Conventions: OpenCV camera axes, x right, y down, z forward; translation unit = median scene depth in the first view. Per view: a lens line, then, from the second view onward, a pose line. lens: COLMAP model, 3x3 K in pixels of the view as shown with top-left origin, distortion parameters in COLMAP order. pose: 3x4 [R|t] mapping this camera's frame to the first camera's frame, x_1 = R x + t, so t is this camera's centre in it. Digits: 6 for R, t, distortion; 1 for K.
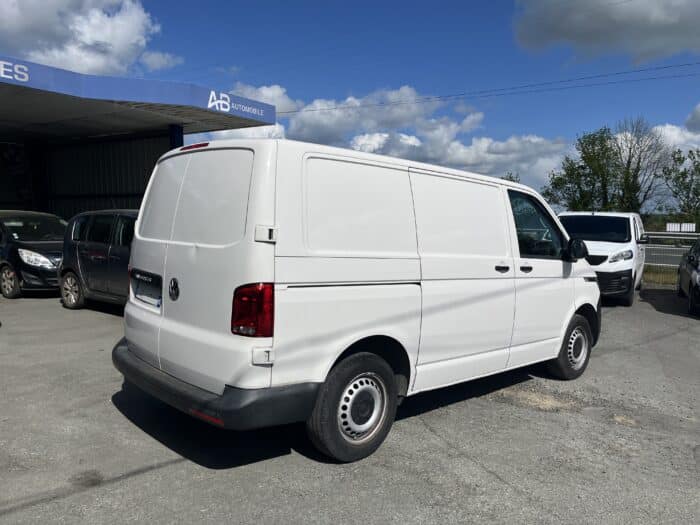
lens RADIAL K [[532.7, 0, 350.0], [0, 532.7, 262.5], [0, 0, 1]] dist [0.071995, -0.098370]
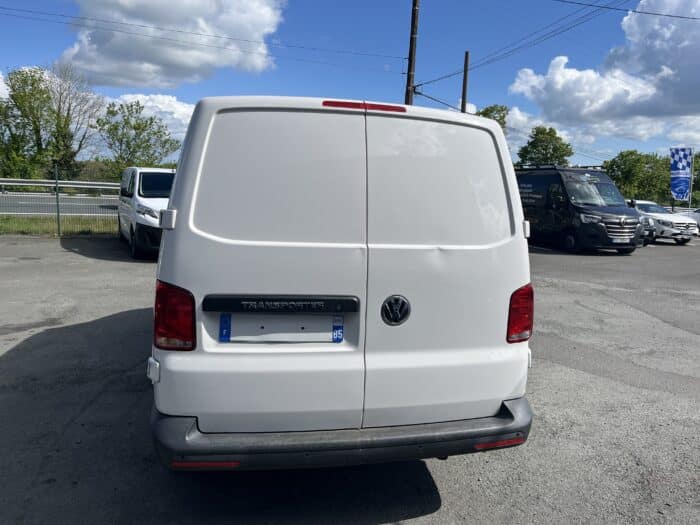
lens RADIAL K [[530.3, 0, 350.5], [0, 530.3, 257.5], [0, 0, 1]] dist [0.054028, -0.092659]
pose [[0.499220, -0.112277, 0.859170, -0.685531], [0.032258, 0.993290, 0.111061, -0.072930], [-0.865874, -0.027728, 0.499492, 0.490414]]
